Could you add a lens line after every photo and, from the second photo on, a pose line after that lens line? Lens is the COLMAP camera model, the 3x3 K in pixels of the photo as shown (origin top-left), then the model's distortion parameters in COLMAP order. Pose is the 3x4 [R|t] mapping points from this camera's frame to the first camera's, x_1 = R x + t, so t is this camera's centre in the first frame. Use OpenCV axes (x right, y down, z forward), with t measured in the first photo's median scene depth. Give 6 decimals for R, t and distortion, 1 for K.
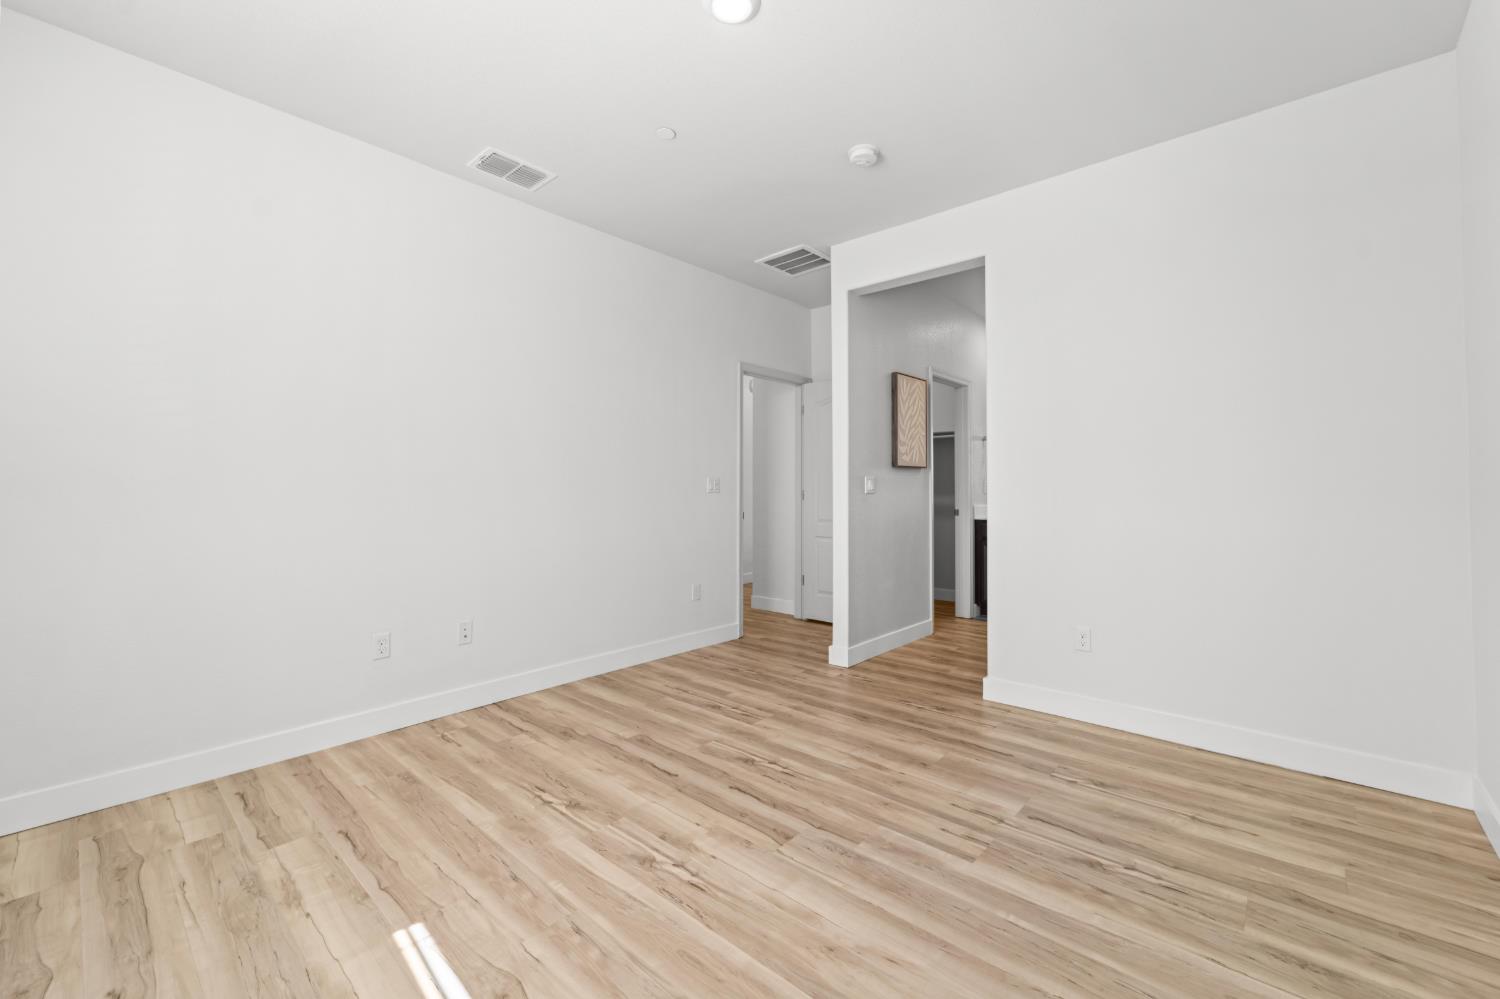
lens RADIAL K [[599.9, 0, 748.3], [0, 599.9, 489.5], [0, 0, 1]] dist [0.002075, -0.001433]
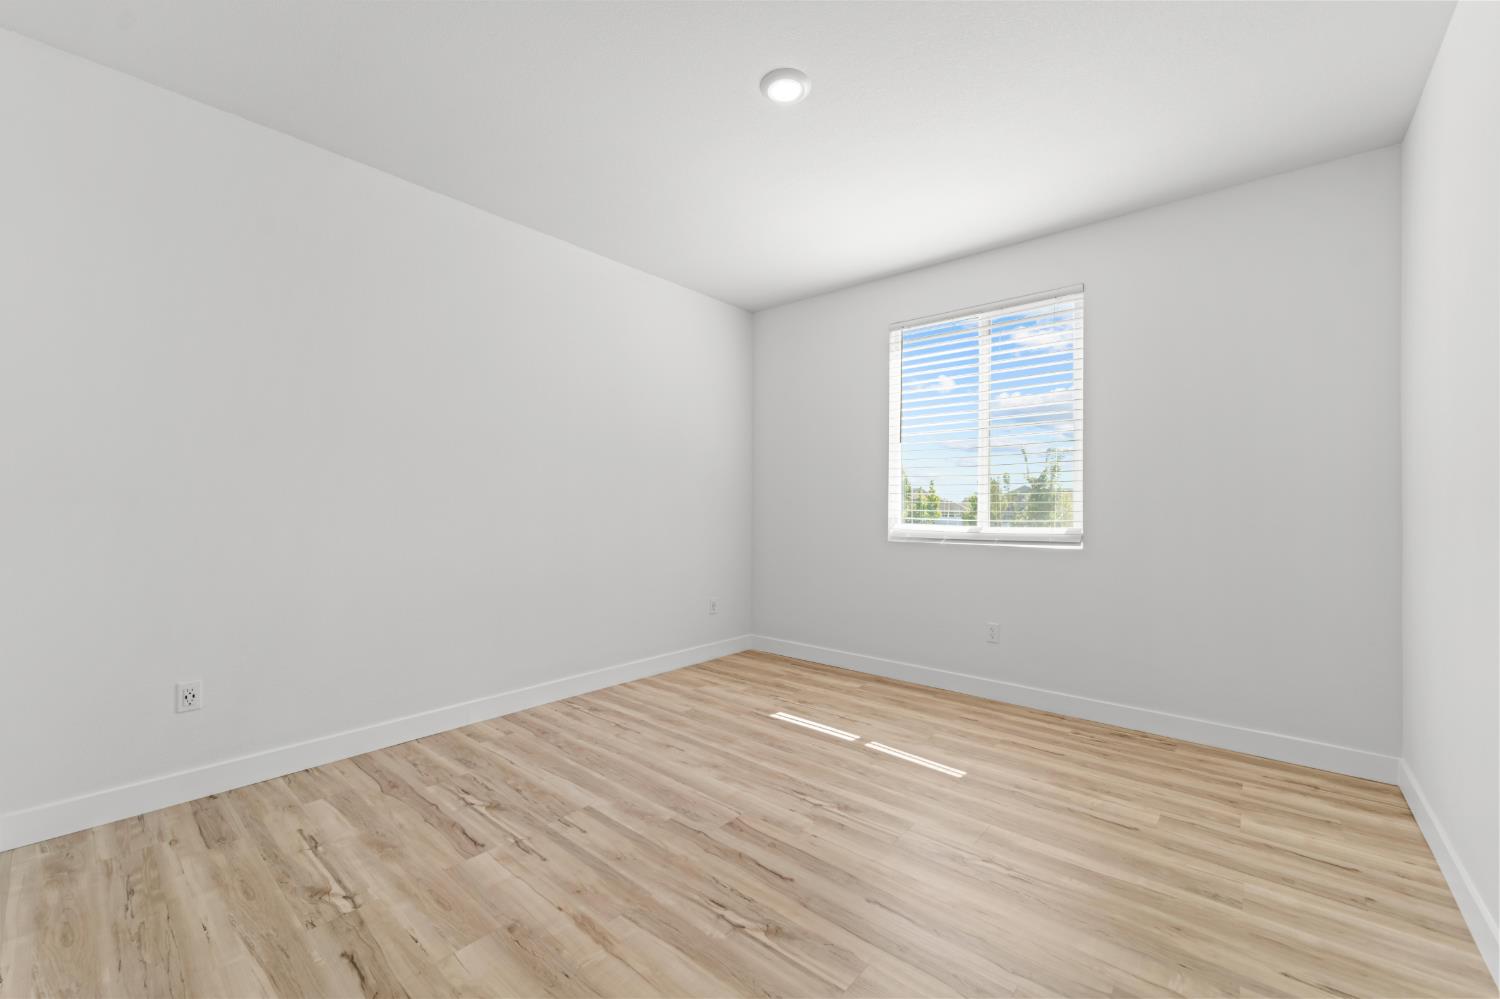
lens RADIAL K [[599.9, 0, 745.7], [0, 599.9, 502.4], [0, 0, 1]] dist [0.002075, -0.001433]
pose [[-0.999897, -0.006844, -0.012580, 0.051182], [-0.006795, 0.999969, -0.003876, -0.018419], [0.012606, -0.003790, -0.999913, 1.947646]]
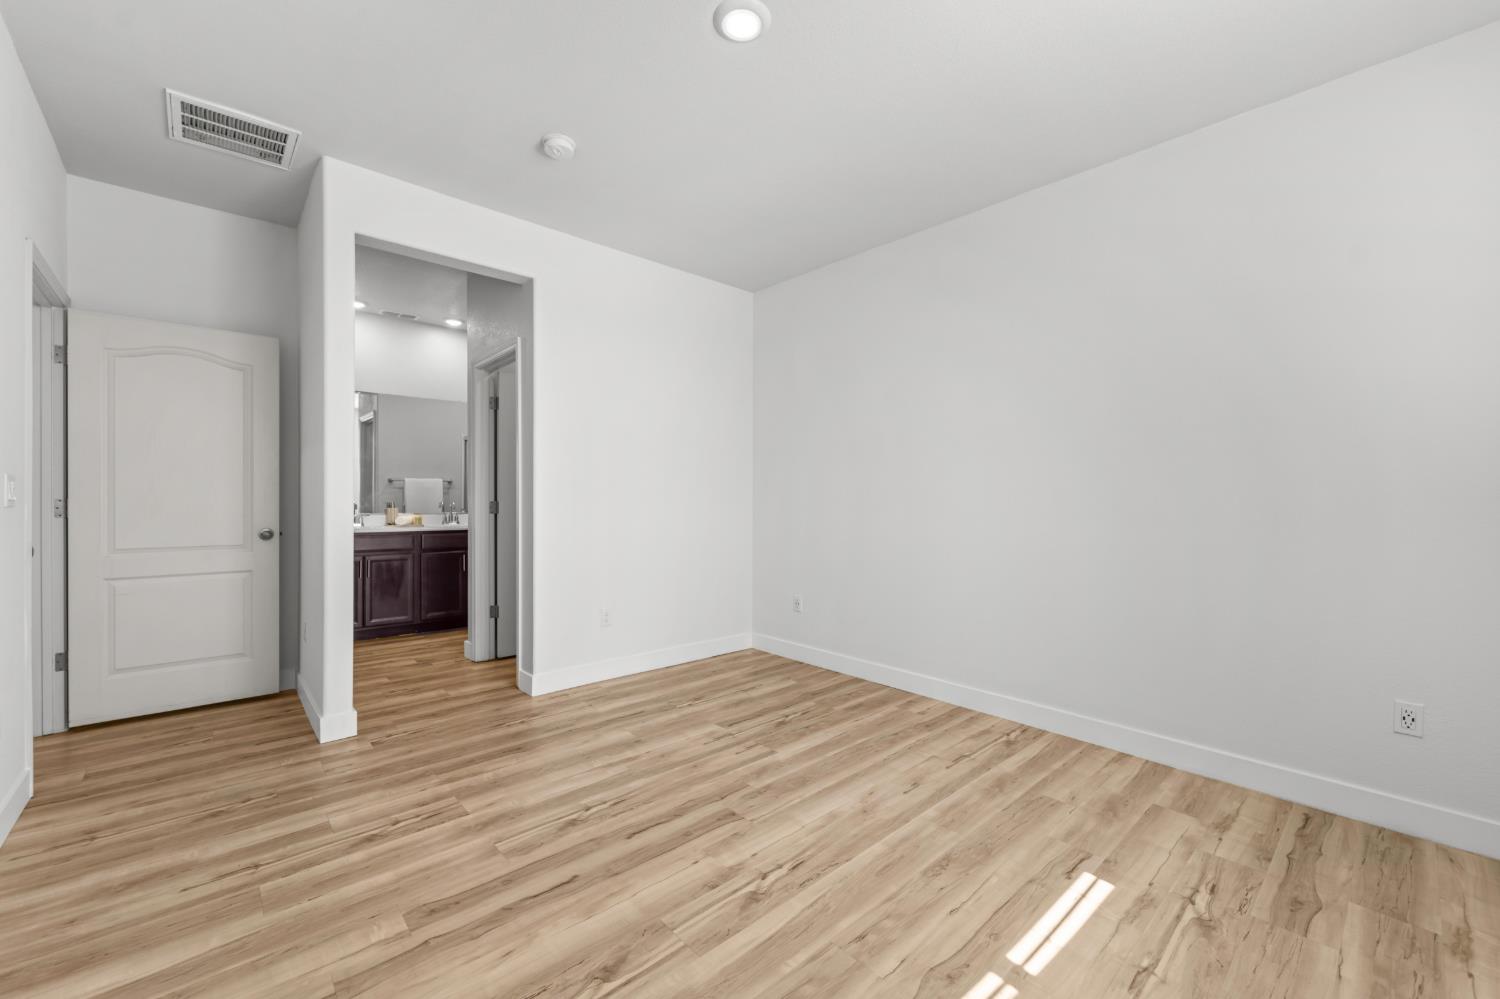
lens RADIAL K [[599.9, 0, 744.7], [0, 599.9, 501.0], [0, 0, 1]] dist [0.002075, -0.001433]
pose [[0.111741, -0.003465, 0.993731, -0.949666], [-0.008150, 0.999957, 0.004403, -0.006913], [-0.993704, -0.008591, 0.111707, 0.784988]]
